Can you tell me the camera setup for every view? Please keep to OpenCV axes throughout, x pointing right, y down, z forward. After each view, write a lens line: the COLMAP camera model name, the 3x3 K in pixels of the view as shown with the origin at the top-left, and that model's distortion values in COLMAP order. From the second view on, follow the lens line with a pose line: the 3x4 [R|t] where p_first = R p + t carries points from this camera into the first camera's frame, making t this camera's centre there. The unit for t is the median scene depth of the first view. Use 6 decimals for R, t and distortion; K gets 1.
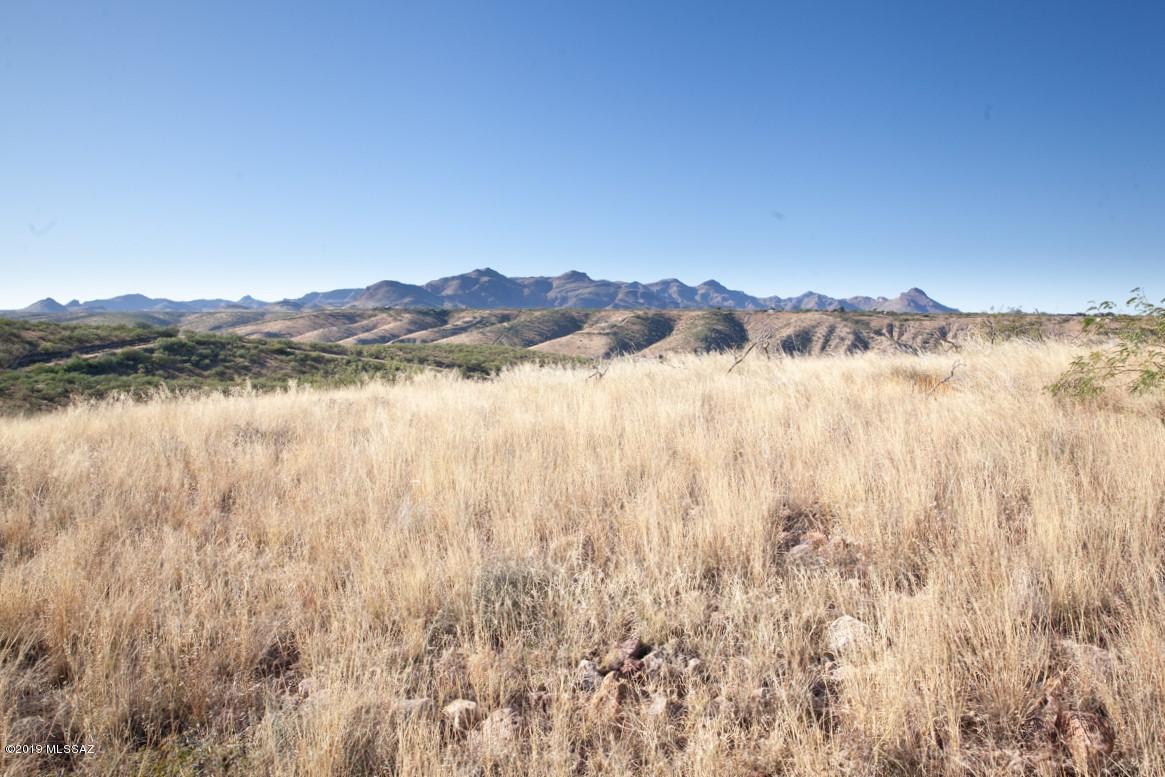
lens RADIAL K [[806.1, 0, 582.5], [0, 806.1, 388.5], [0, 0, 1]] dist [-0.099183, 0.084112]
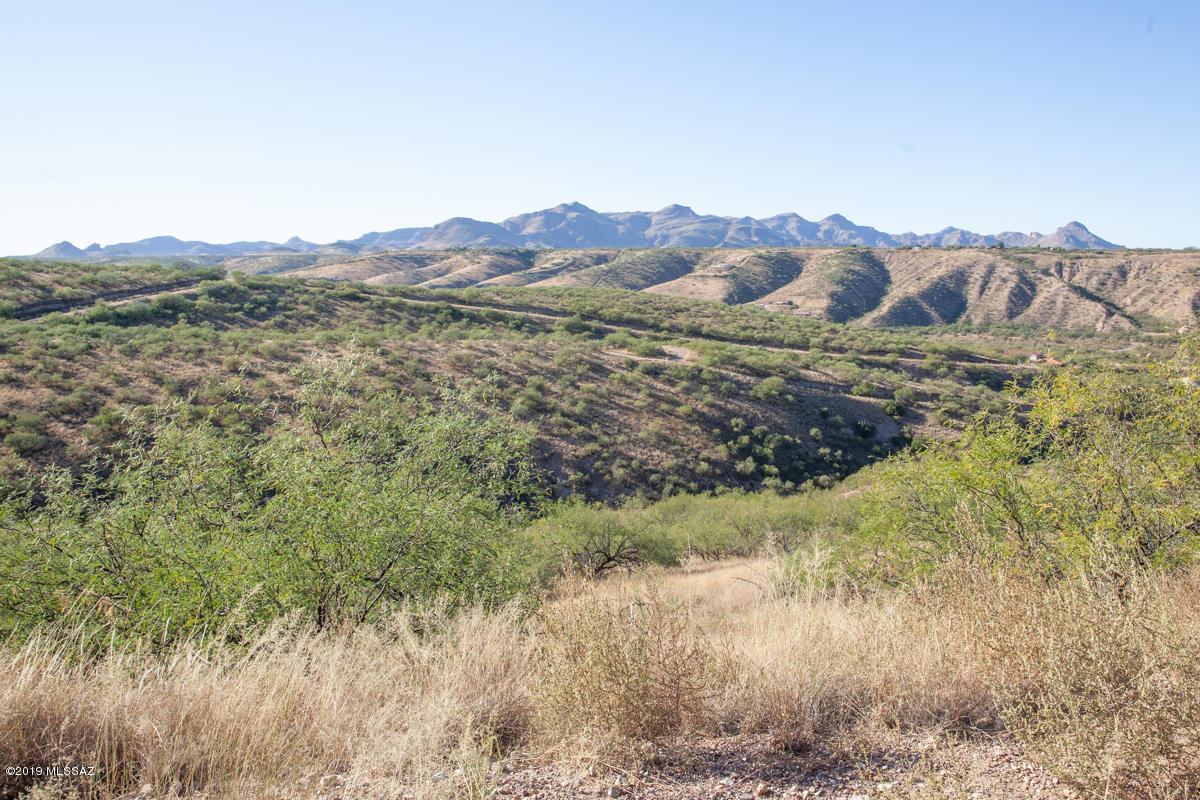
lens RADIAL K [[833.8, 0, 601.7], [0, 833.8, 363.5], [0, 0, 1]] dist [-0.082836, 0.080805]
pose [[0.999808, -0.006993, -0.018298, -0.082233], [0.007403, 0.999721, 0.022426, 0.003051], [0.018136, -0.022557, 0.999581, 0.120253]]
